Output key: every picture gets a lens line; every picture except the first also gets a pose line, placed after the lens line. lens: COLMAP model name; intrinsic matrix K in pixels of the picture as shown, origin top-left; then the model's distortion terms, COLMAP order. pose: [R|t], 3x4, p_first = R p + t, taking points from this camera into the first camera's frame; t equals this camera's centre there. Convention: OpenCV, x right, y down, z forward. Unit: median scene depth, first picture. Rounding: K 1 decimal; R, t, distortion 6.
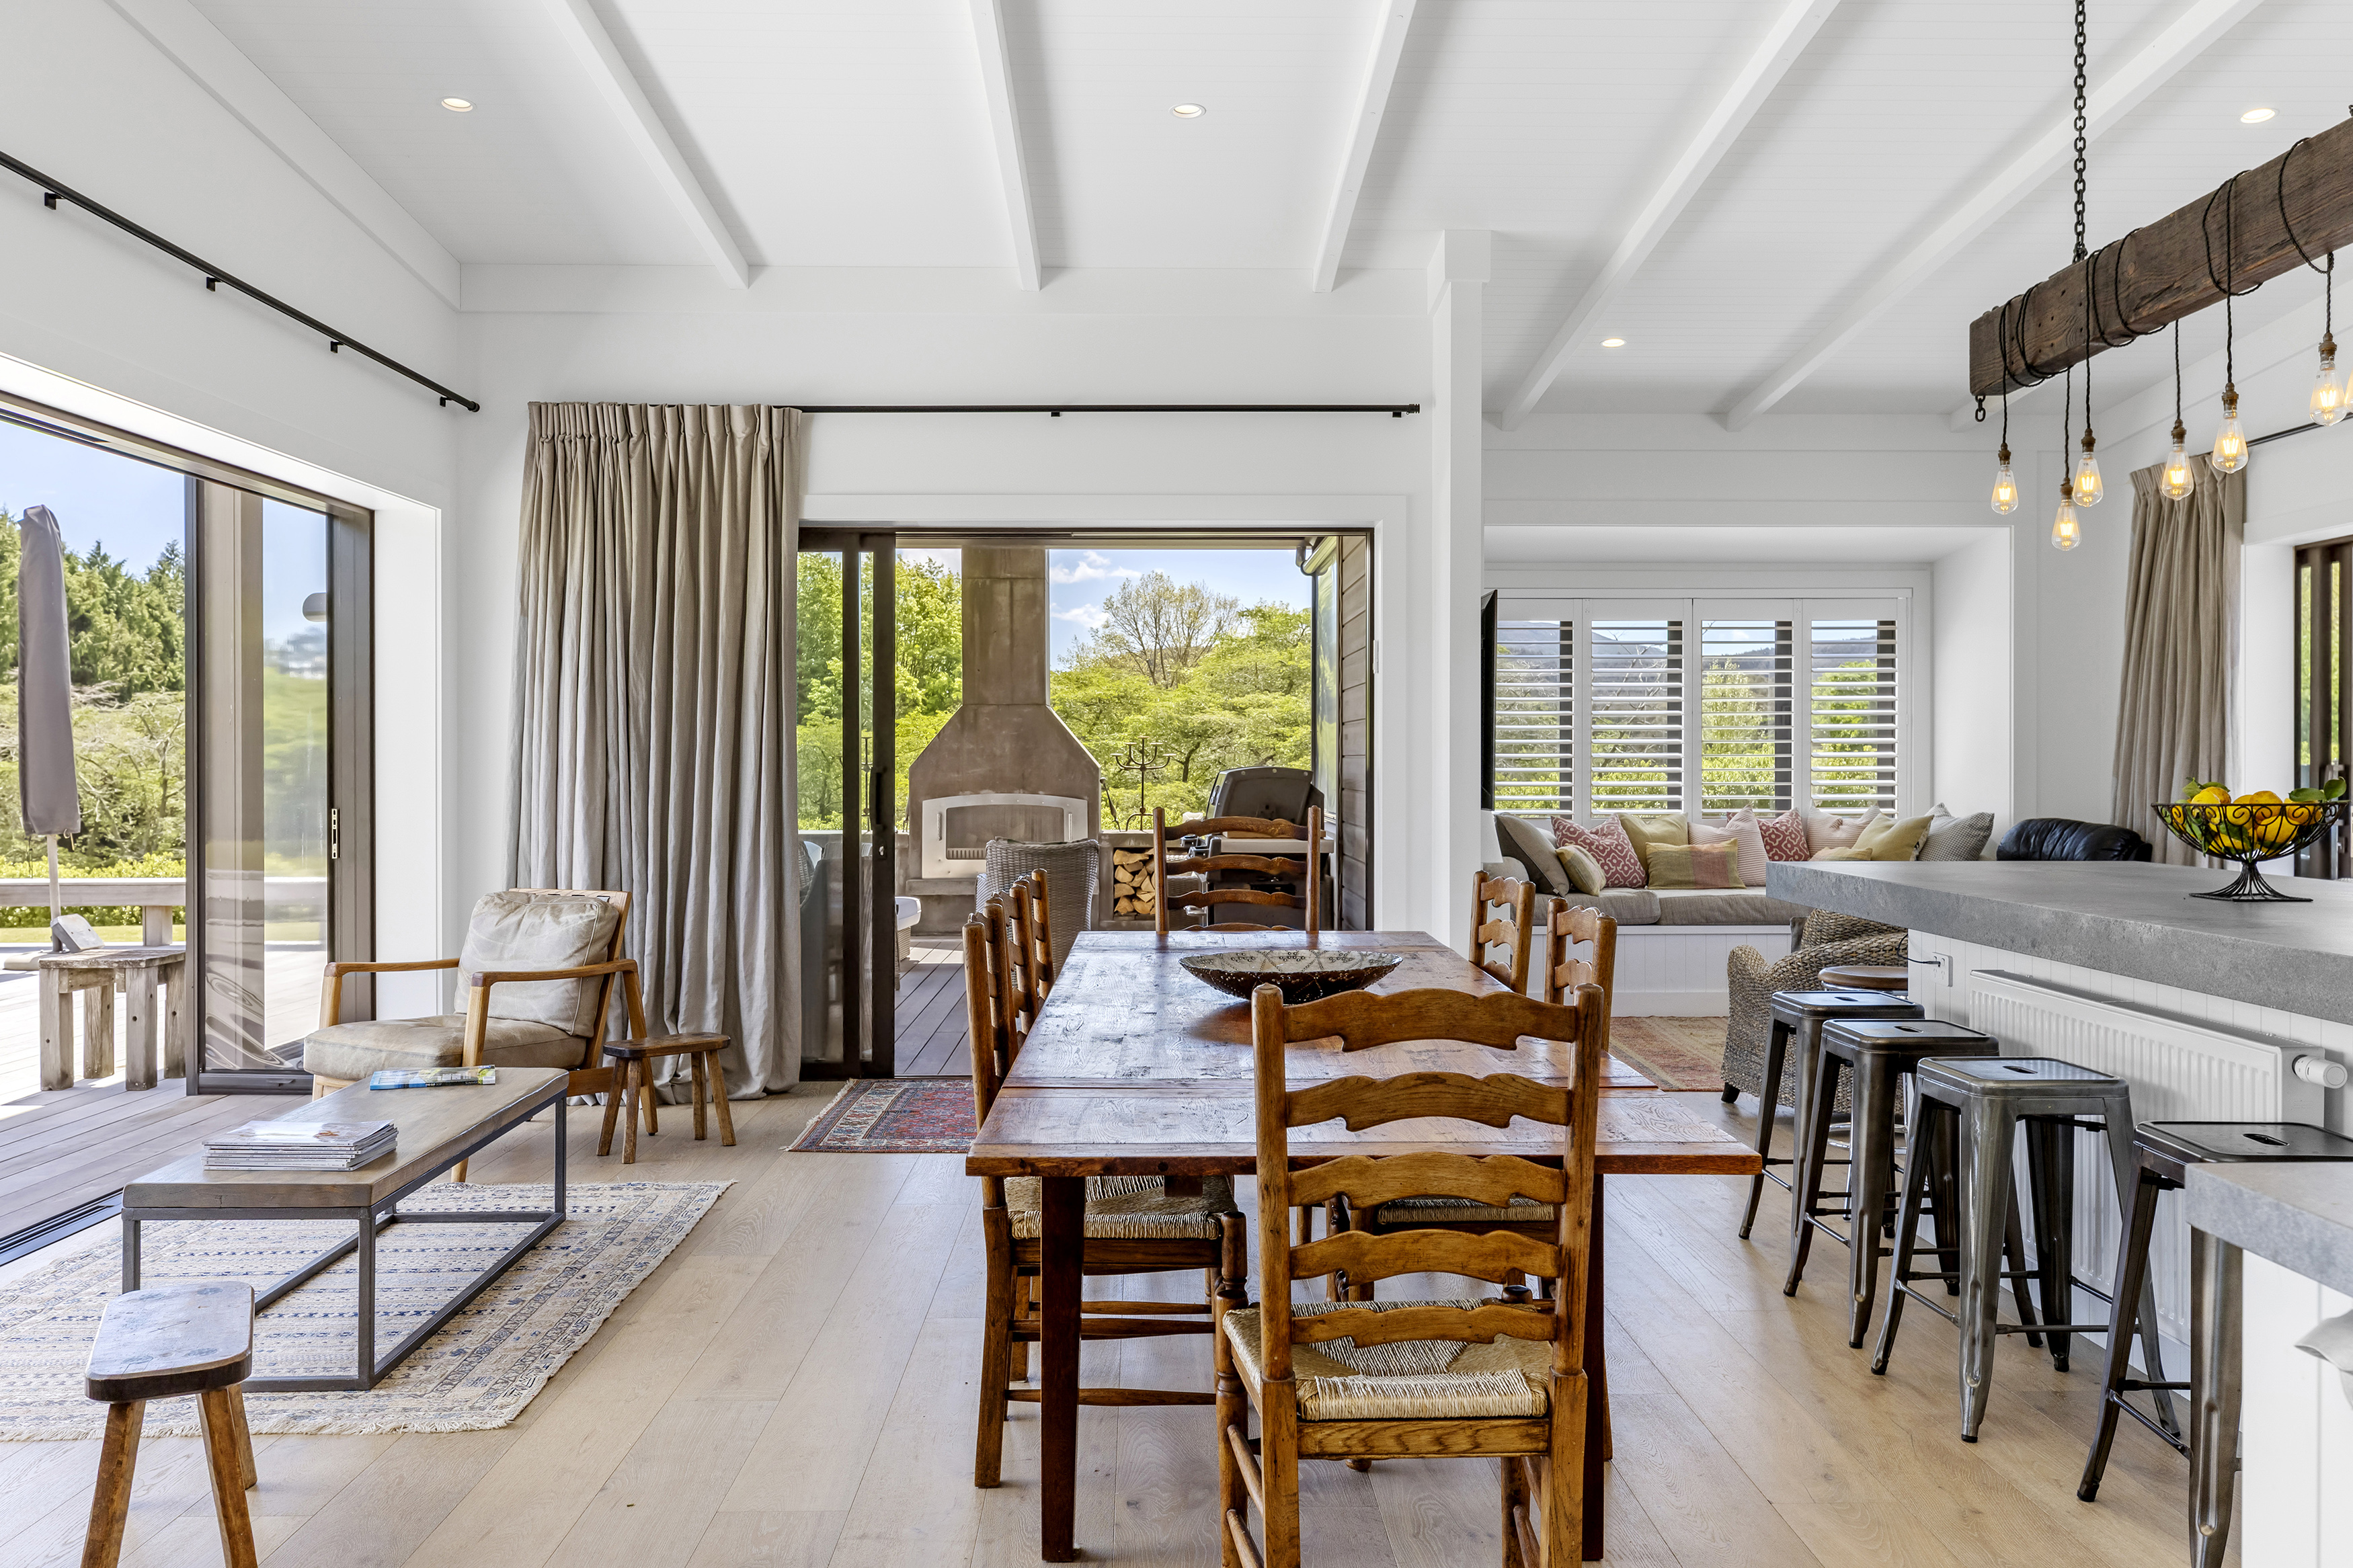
lens RADIAL K [[1915.7, 0, 1176.5], [0, 1915.7, 784.0], [0, 0, 1]] dist [0.008633, 0.002691]
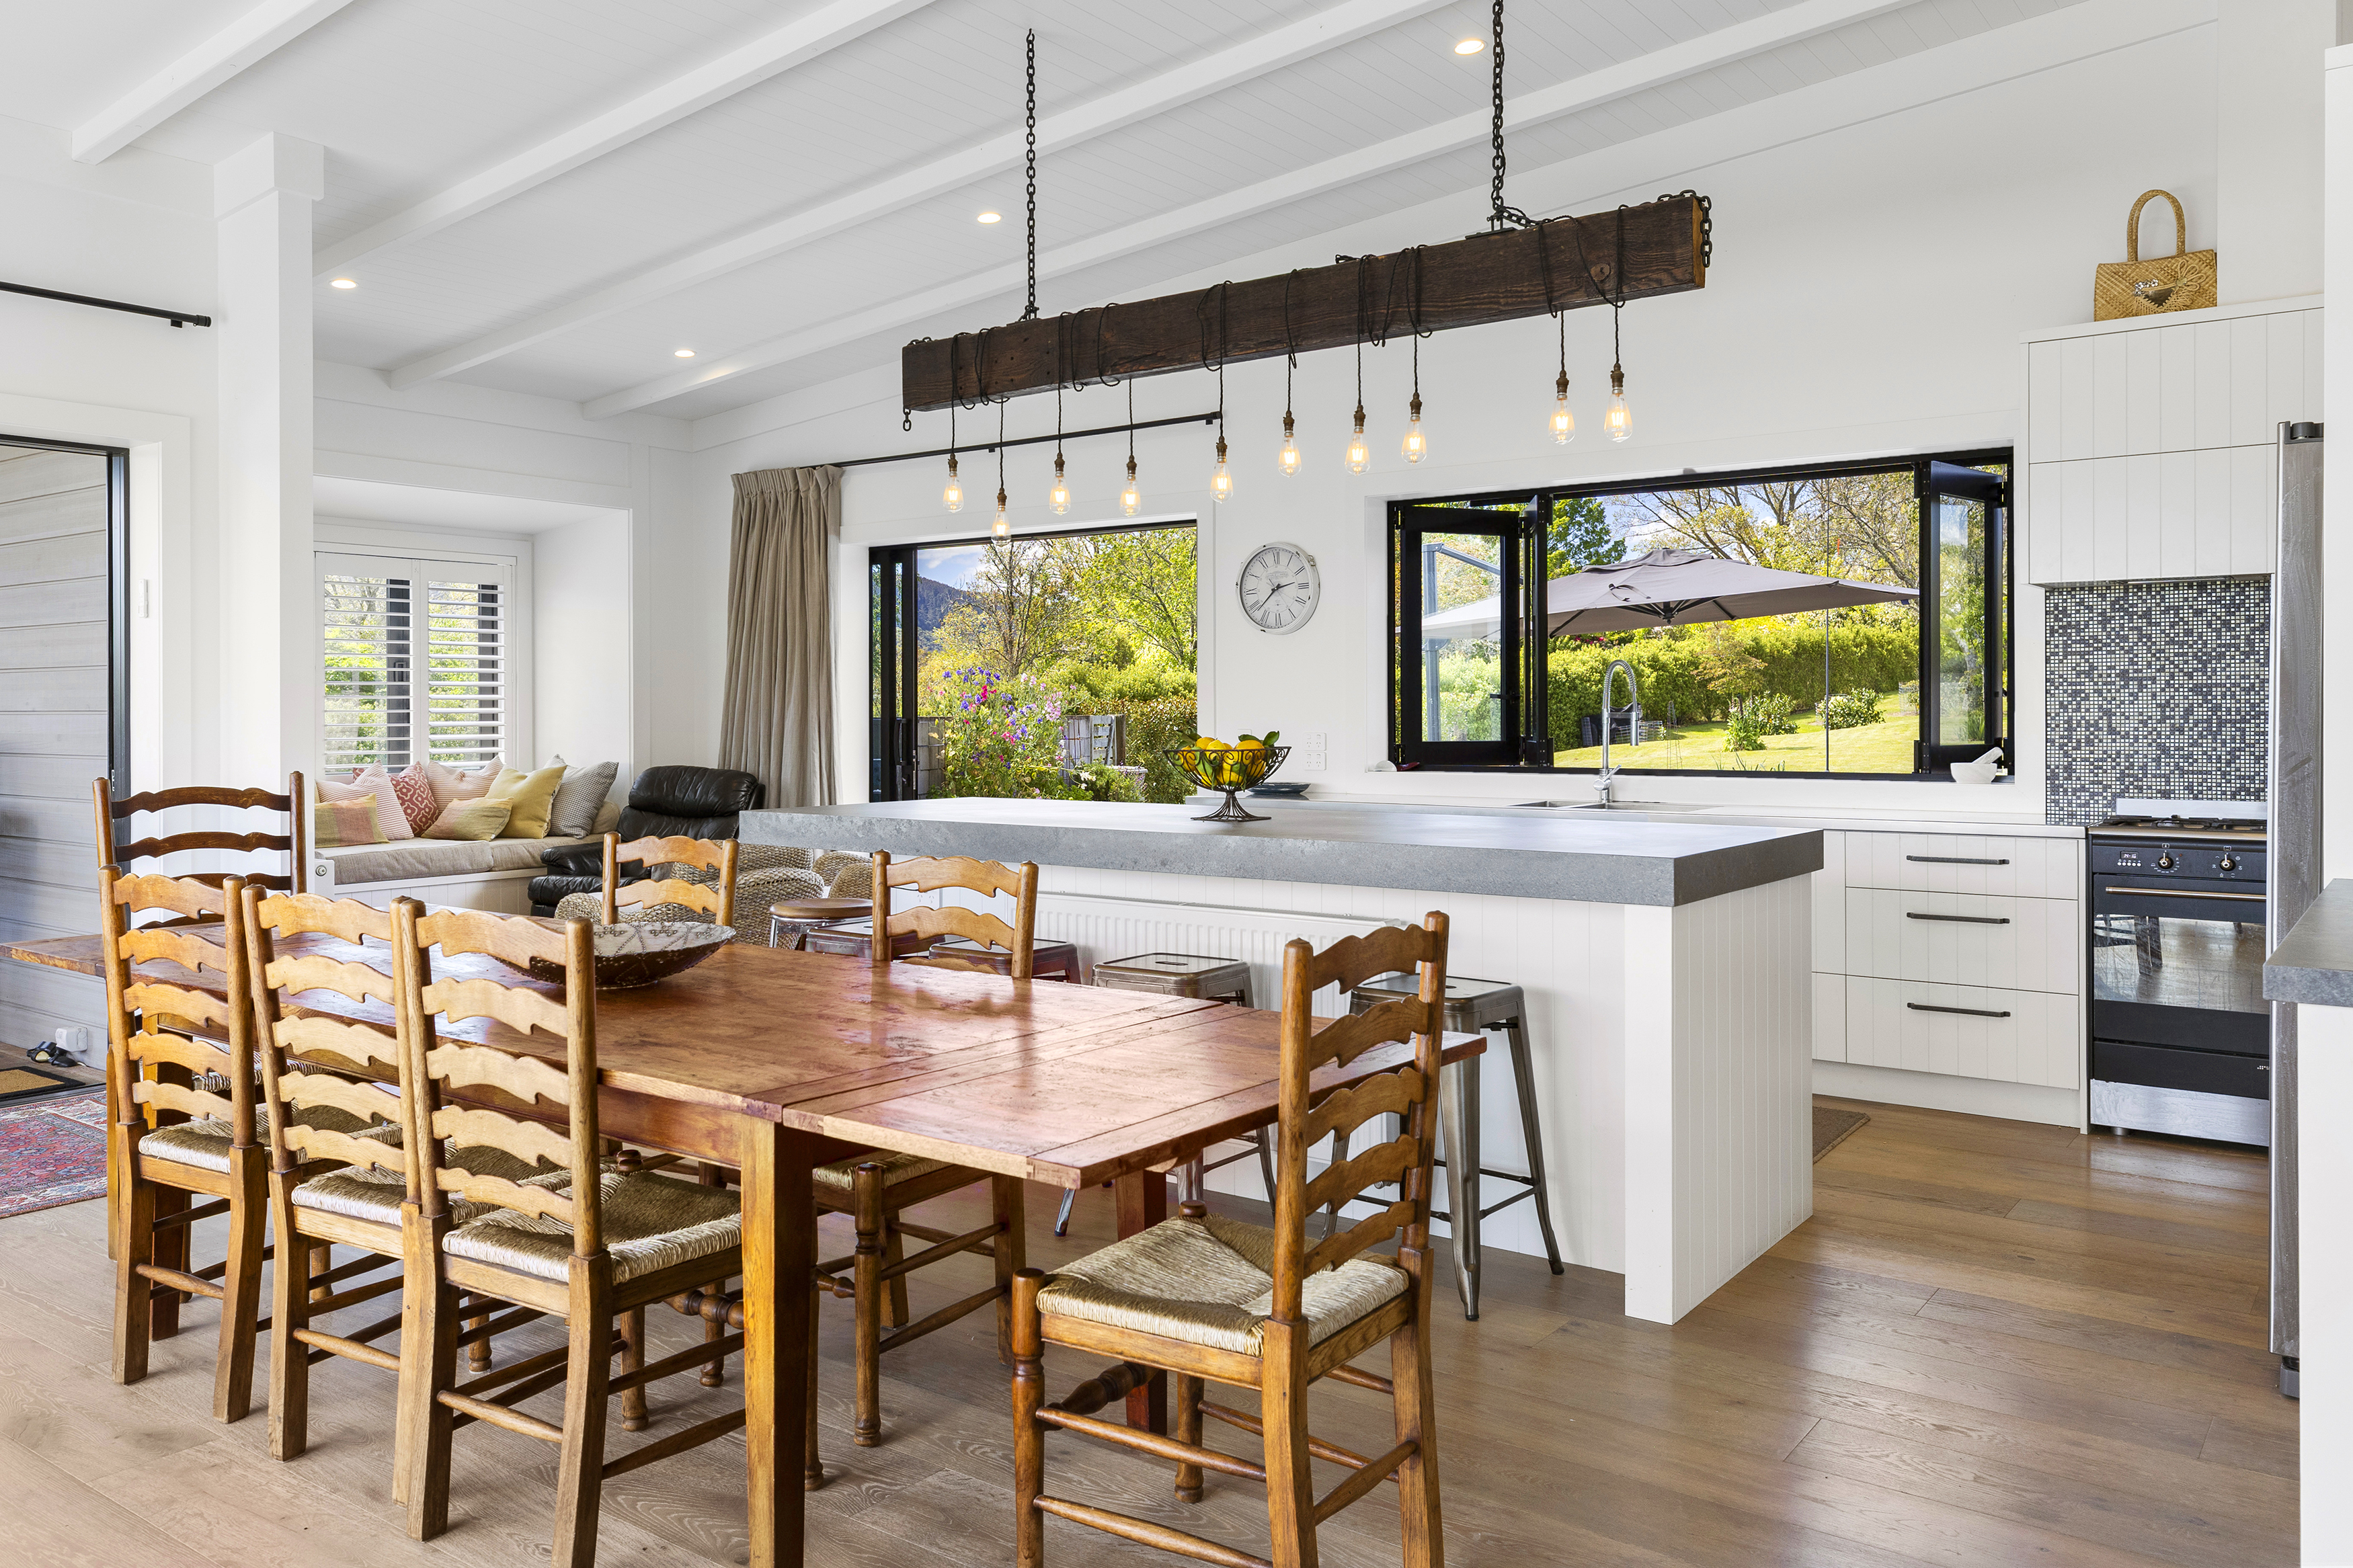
lens RADIAL K [[1717.1, 0, 1165.8], [0, 1717.1, 705.1], [0, 0, 1]] dist [0.004949, 0.002946]
pose [[0.610026, 0.000833, 0.792381, -0.178239], [0.012164, 0.999872, -0.010415, -0.003725], [-0.792288, 0.015992, 0.609938, 0.126814]]
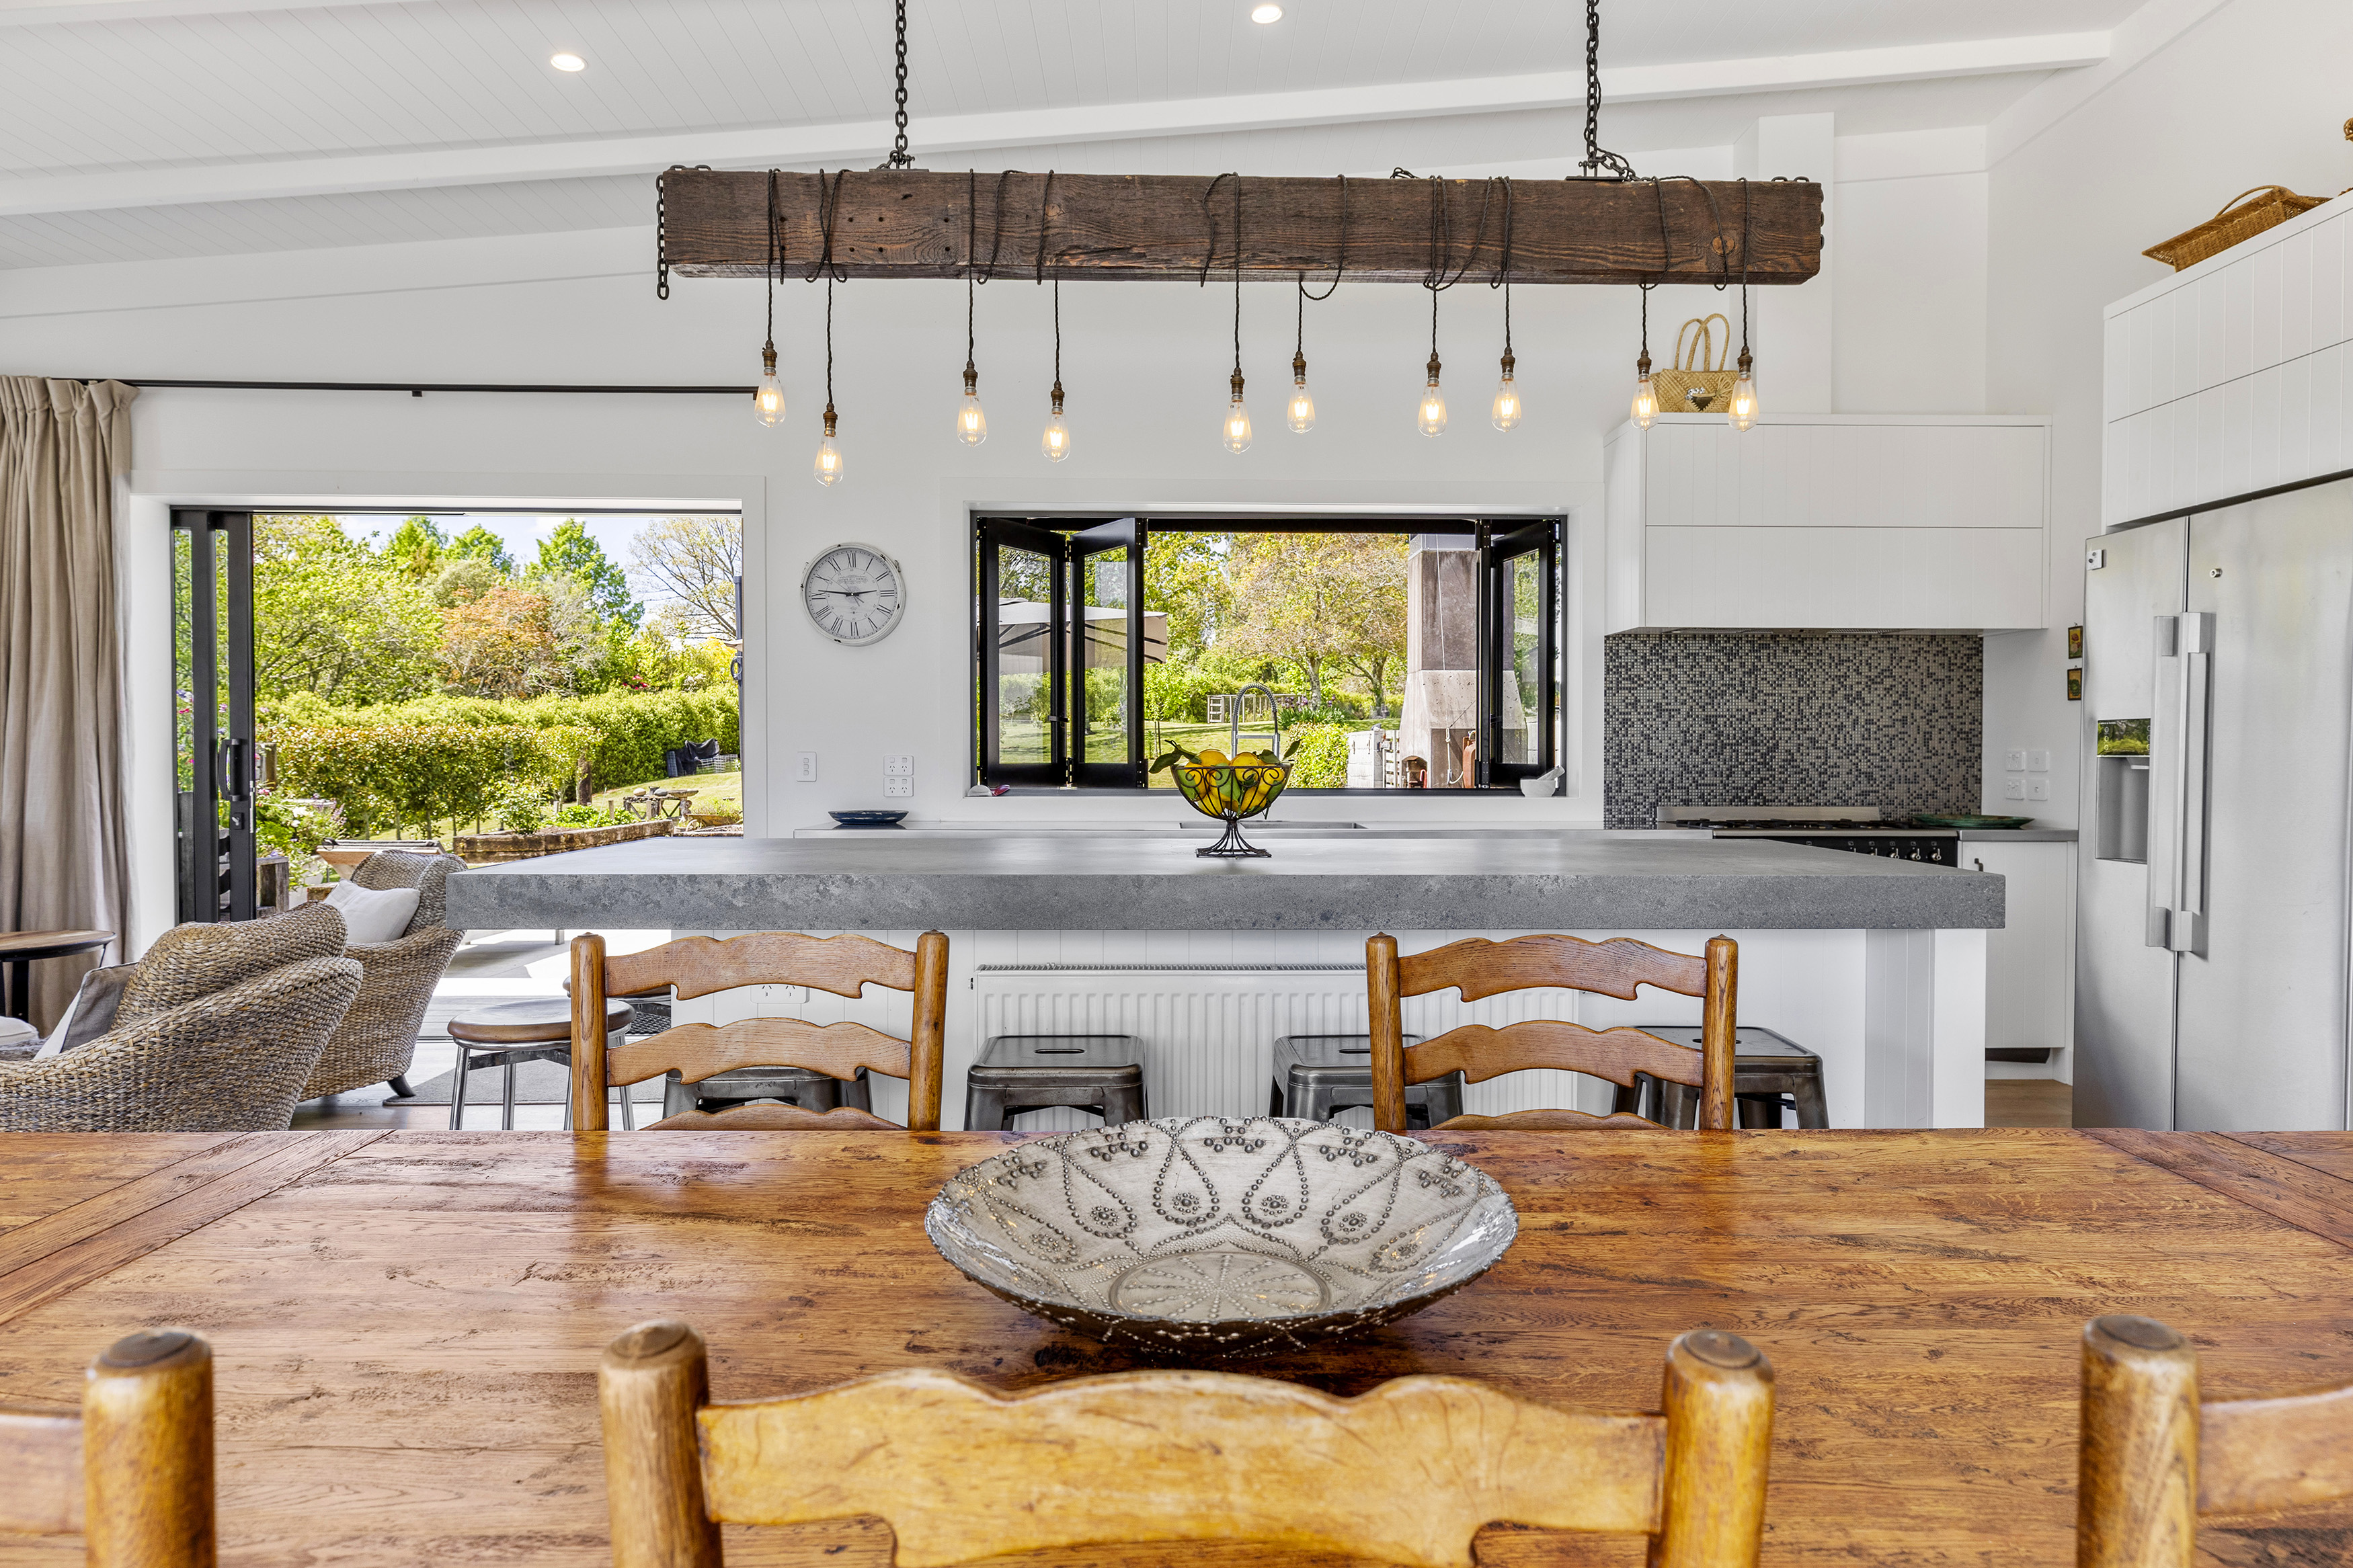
lens RADIAL K [[1354.9, 0, 1176.5], [0, 1354.9, 784.0], [0, 0, 1]] dist [0.025496, -0.019526]
pose [[-0.010841, -0.025501, 0.999616, -0.082693], [0.008557, 0.999636, 0.025594, 0.000110], [-0.999905, 0.008832, -0.010619, 0.447400]]
